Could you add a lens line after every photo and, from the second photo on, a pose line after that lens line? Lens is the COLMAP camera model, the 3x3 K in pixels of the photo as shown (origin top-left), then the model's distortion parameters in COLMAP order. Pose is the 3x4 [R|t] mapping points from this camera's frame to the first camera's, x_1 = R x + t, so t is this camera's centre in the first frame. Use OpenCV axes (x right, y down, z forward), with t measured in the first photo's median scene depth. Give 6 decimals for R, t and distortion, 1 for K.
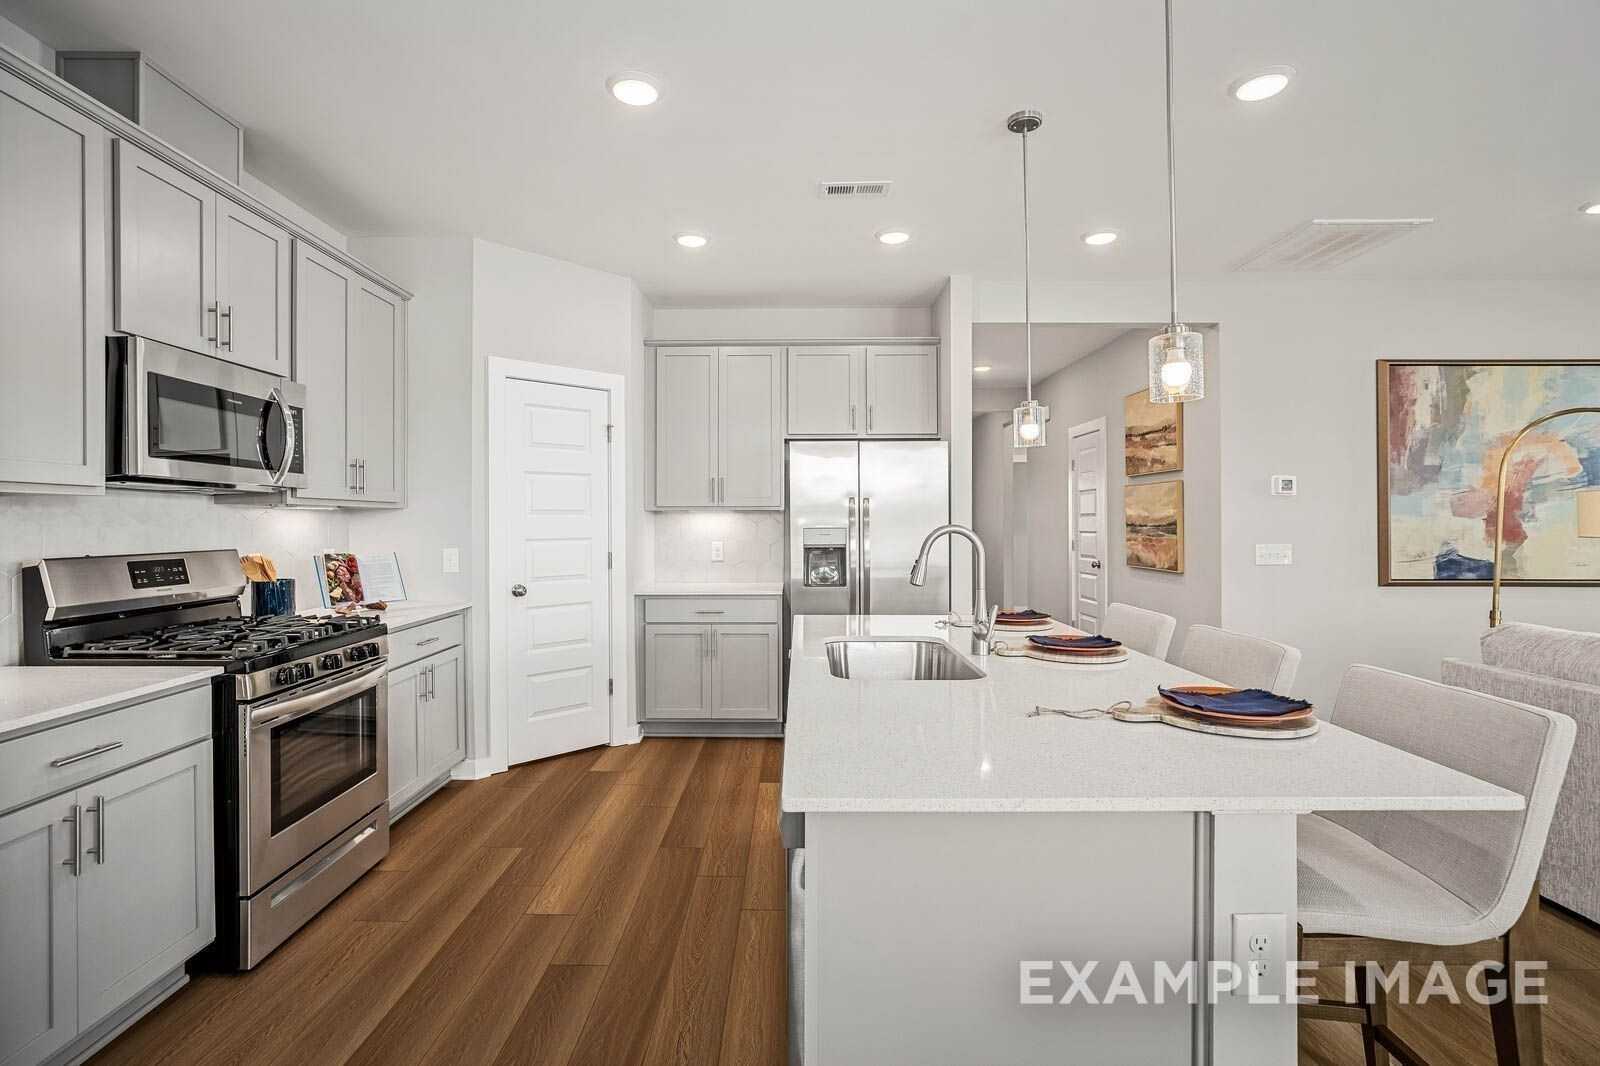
lens RADIAL K [[743.0, 0, 808.3], [0, 743.0, 536.7], [0, 0, 1]] dist [-0.021988, 0.000199]
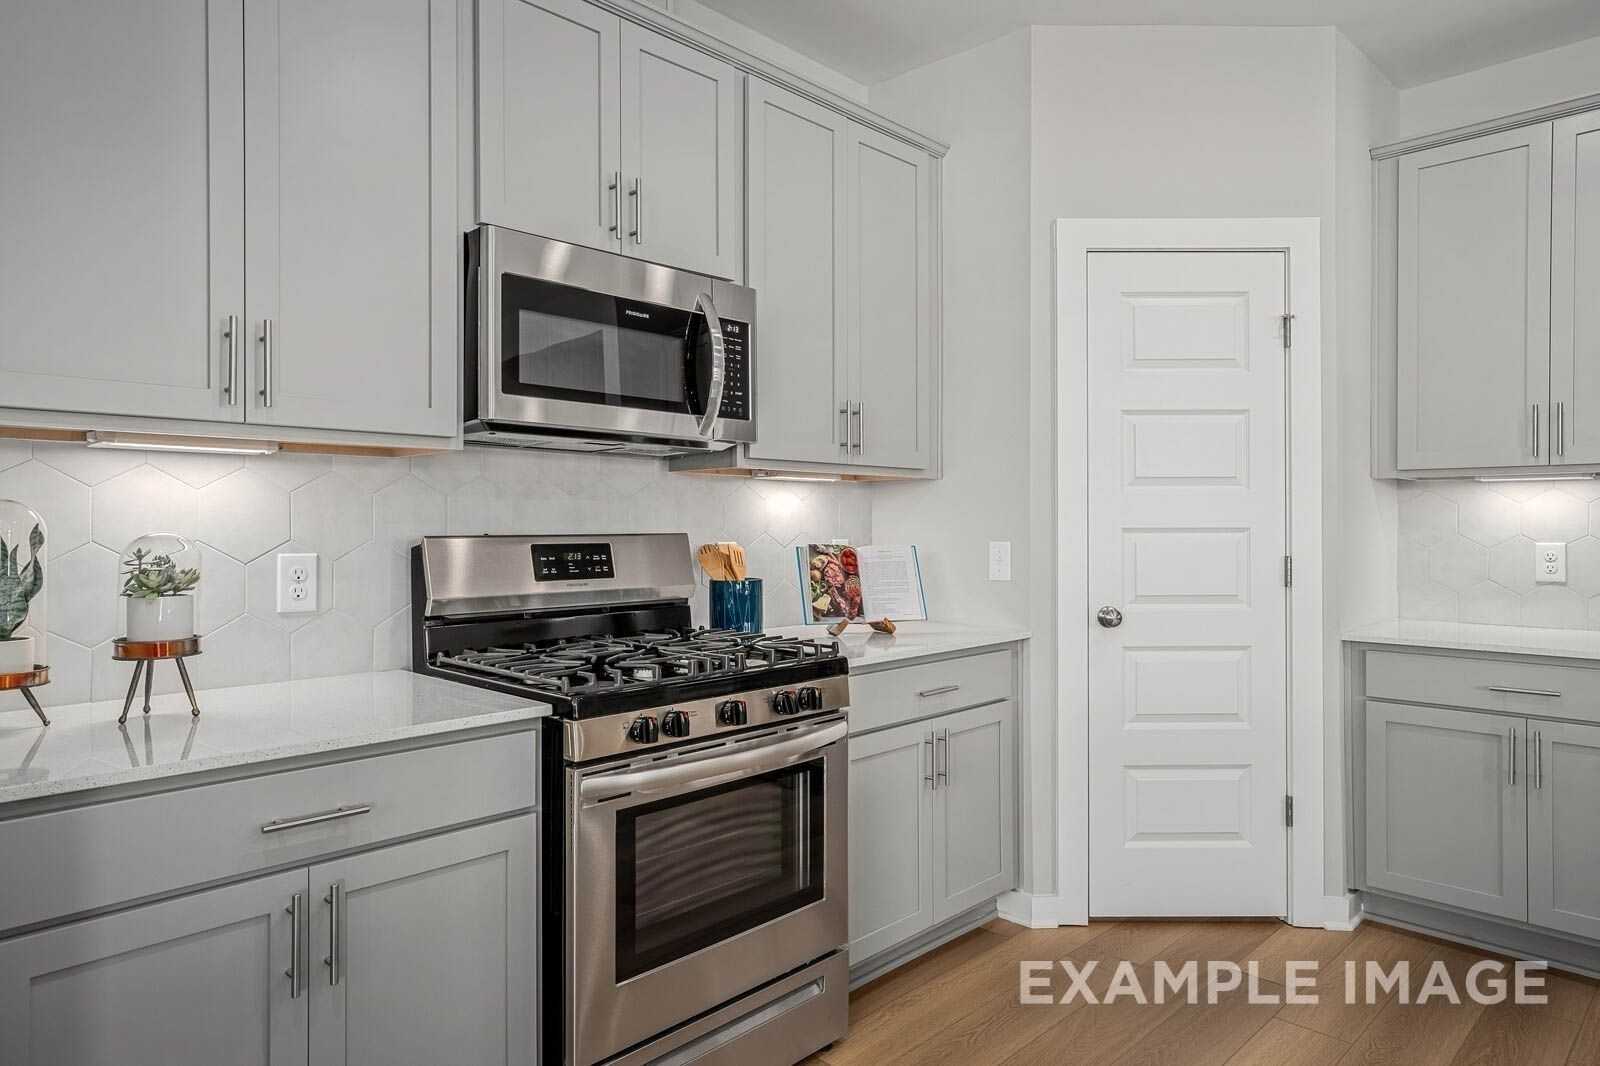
lens RADIAL K [[985.5, 0, 801.5], [0, 985.5, 525.8], [0, 0, 1]] dist [0.002067, 0.001262]
pose [[0.701386, 0.001268, -0.712781, -0.014248], [-0.013935, 0.999832, -0.011933, 0.018827], [0.712646, 0.018302, 0.701286, 0.390465]]
